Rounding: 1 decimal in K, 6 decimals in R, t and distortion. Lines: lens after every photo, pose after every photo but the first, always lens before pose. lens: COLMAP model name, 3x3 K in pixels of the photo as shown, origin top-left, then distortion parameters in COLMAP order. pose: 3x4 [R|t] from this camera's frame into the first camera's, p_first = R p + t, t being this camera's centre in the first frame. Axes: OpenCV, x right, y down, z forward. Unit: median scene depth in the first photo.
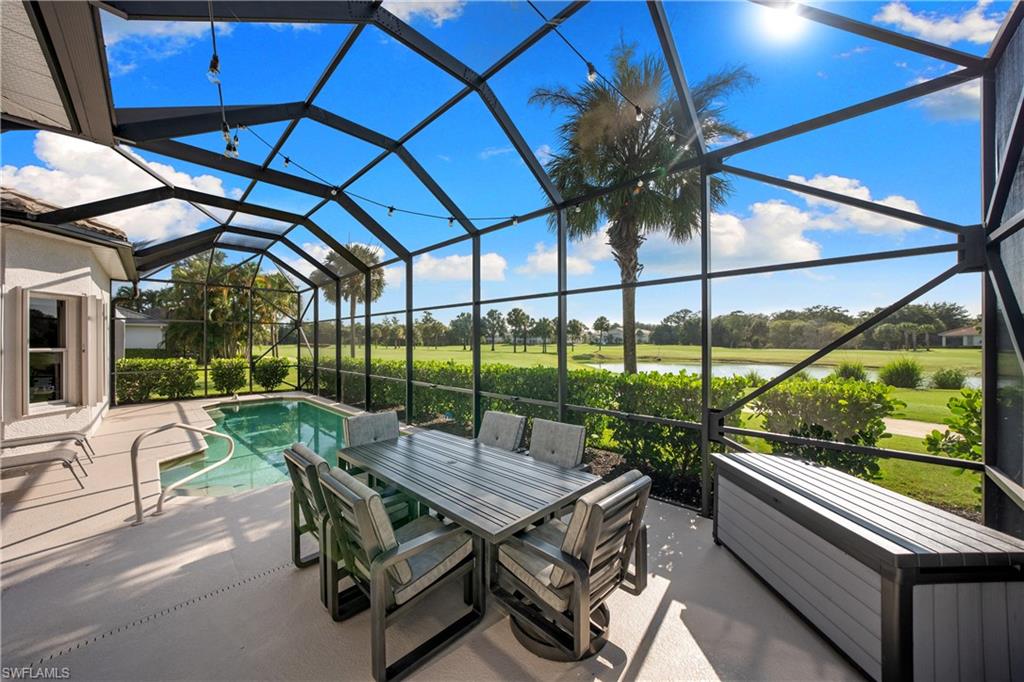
lens RADIAL K [[355.2, 0, 506.8], [0, 355.2, 339.3], [0, 0, 1]] dist [-0.009926, 0.000442]
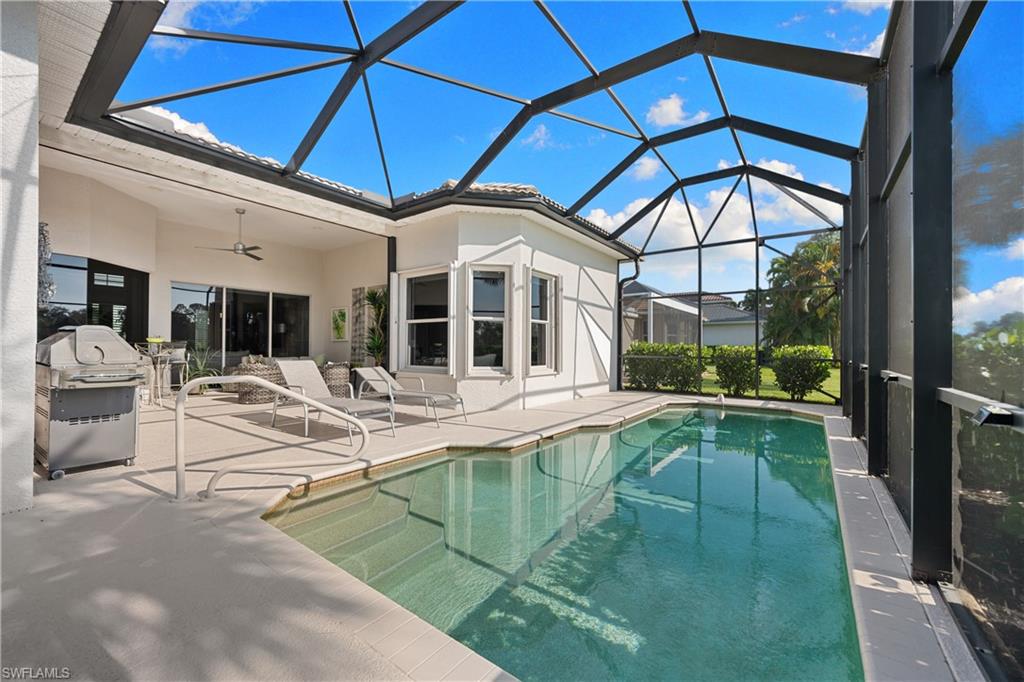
lens RADIAL K [[403.5, 0, 511.7], [0, 403.5, 343.5], [0, 0, 1]] dist [0.000170, 0.000025]
pose [[0.137661, -0.001117, -0.990479, -0.043706], [-0.004792, 0.999987, -0.001794, 0.058085], [0.990468, 0.004993, 0.137653, 0.478073]]
